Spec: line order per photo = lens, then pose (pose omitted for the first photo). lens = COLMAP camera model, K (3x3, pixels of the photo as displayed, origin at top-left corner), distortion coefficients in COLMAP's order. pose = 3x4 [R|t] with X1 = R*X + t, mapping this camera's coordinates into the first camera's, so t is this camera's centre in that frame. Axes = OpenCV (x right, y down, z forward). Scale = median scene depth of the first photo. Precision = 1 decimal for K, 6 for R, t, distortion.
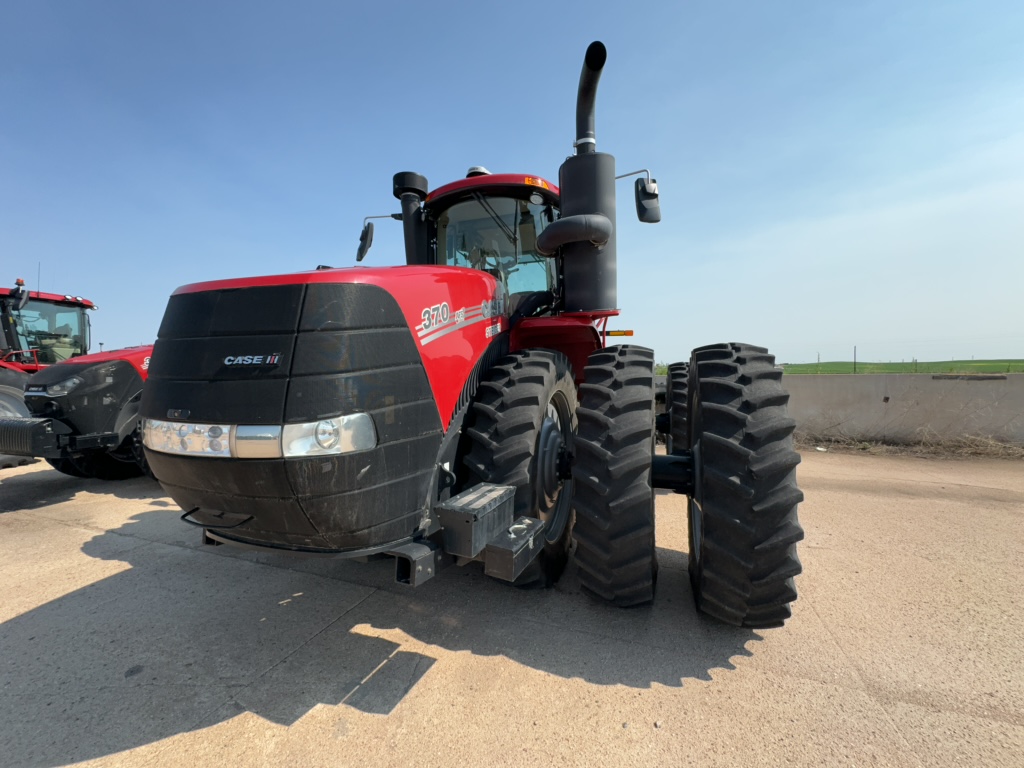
lens RADIAL K [[409.1, 0, 511.9], [0, 409.1, 384.7], [0, 0, 1]] dist [-0.001779, 0.000487]
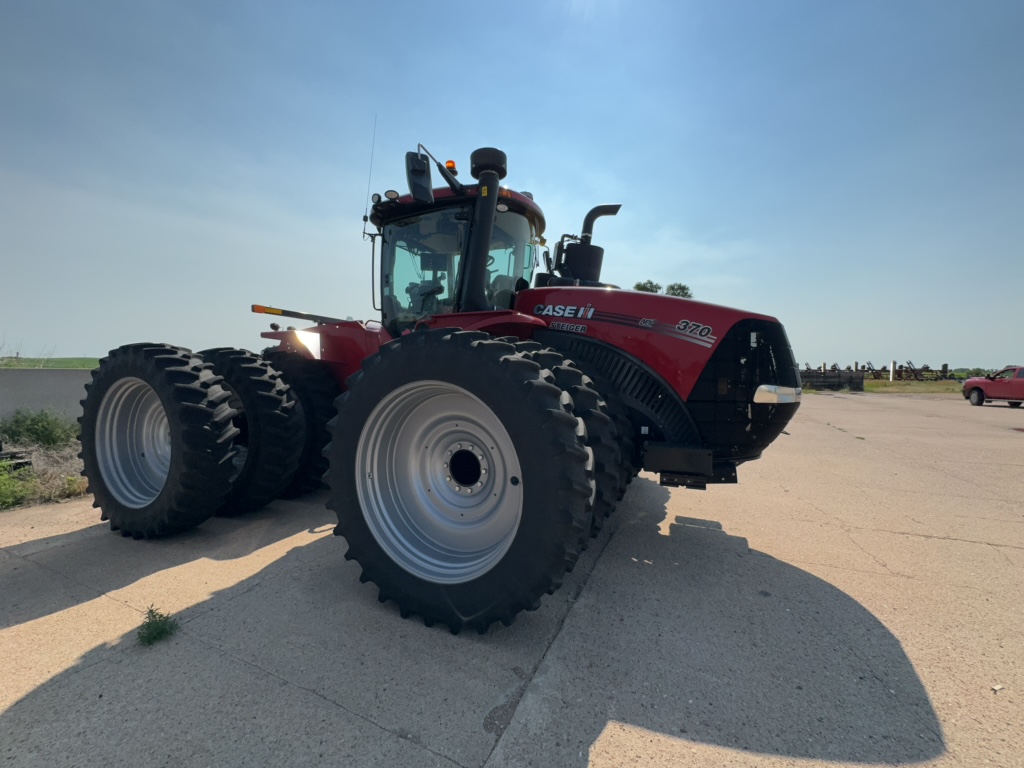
lens RADIAL K [[409.1, 0, 511.9], [0, 409.1, 384.7], [0, 0, 1]] dist [-0.001779, 0.000487]
pose [[0.081455, -0.023029, 0.996411, -2.291367], [0.017496, 0.999612, 0.021673, -0.001865], [-0.996523, 0.015668, 0.081826, 1.698063]]
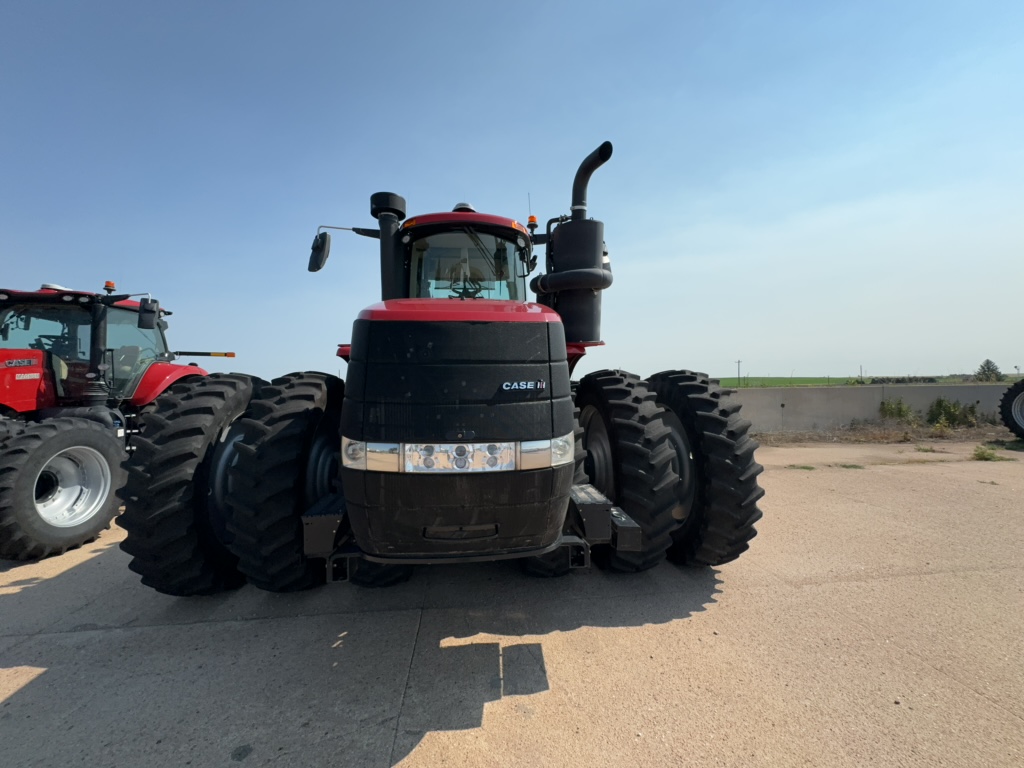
lens RADIAL K [[409.3, 0, 512.0], [0, 409.3, 384.0], [0, 0, 1]] dist [-0.000453, 0.000096]
pose [[0.899987, -0.001308, 0.435915, -0.799753], [0.019284, 0.999136, -0.036816, -0.014751], [-0.435490, 0.041540, 0.899235, -0.028880]]
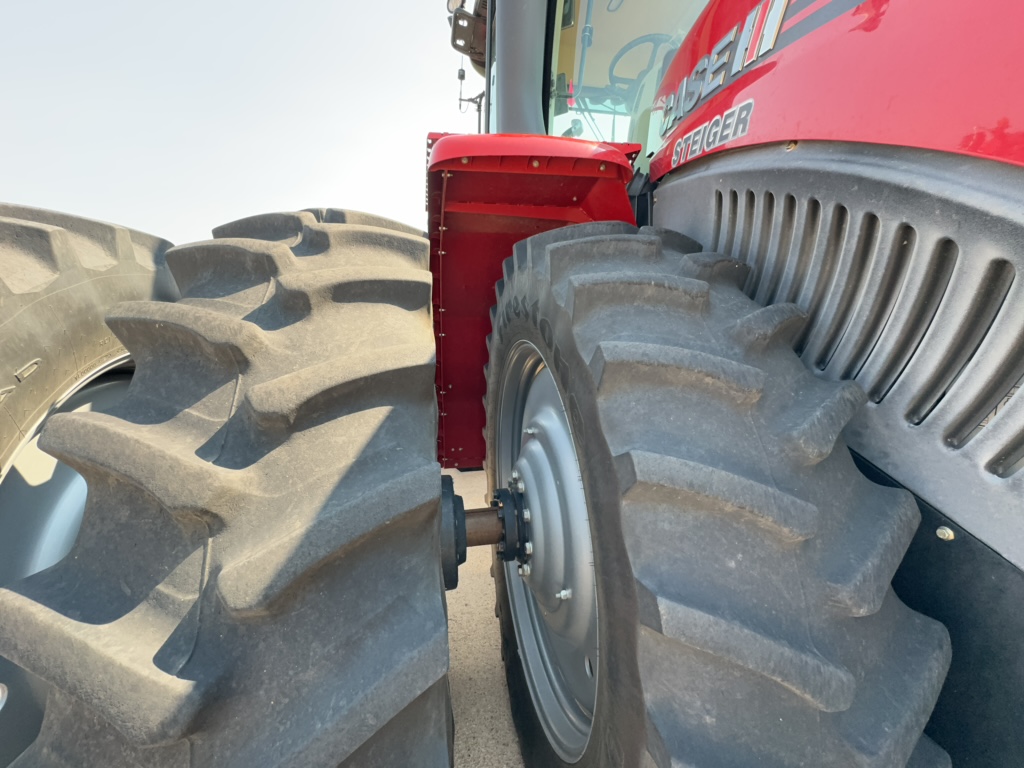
lens RADIAL K [[409.1, 0, 511.9], [0, 409.1, 384.7], [0, 0, 1]] dist [-0.001779, 0.000487]
pose [[0.849791, -0.093898, 0.518689, -0.920800], [0.021763, 0.989417, 0.143458, -0.009623], [-0.526670, -0.110622, 0.842841, 1.294754]]
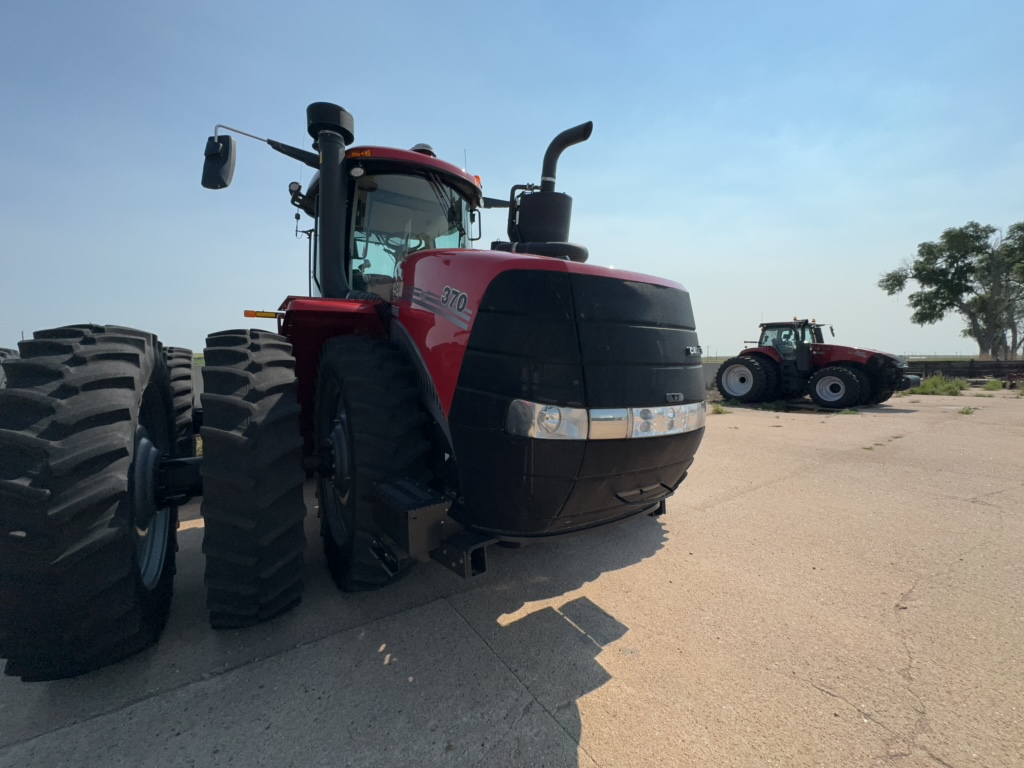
lens RADIAL K [[409.3, 0, 512.0], [0, 409.3, 384.0], [0, 0, 1]] dist [-0.000453, 0.000096]
pose [[0.591807, -0.038590, 0.805156, -1.347195], [0.018445, 0.999240, 0.034335, -0.007909], [-0.805869, -0.005468, 0.592069, 0.479816]]
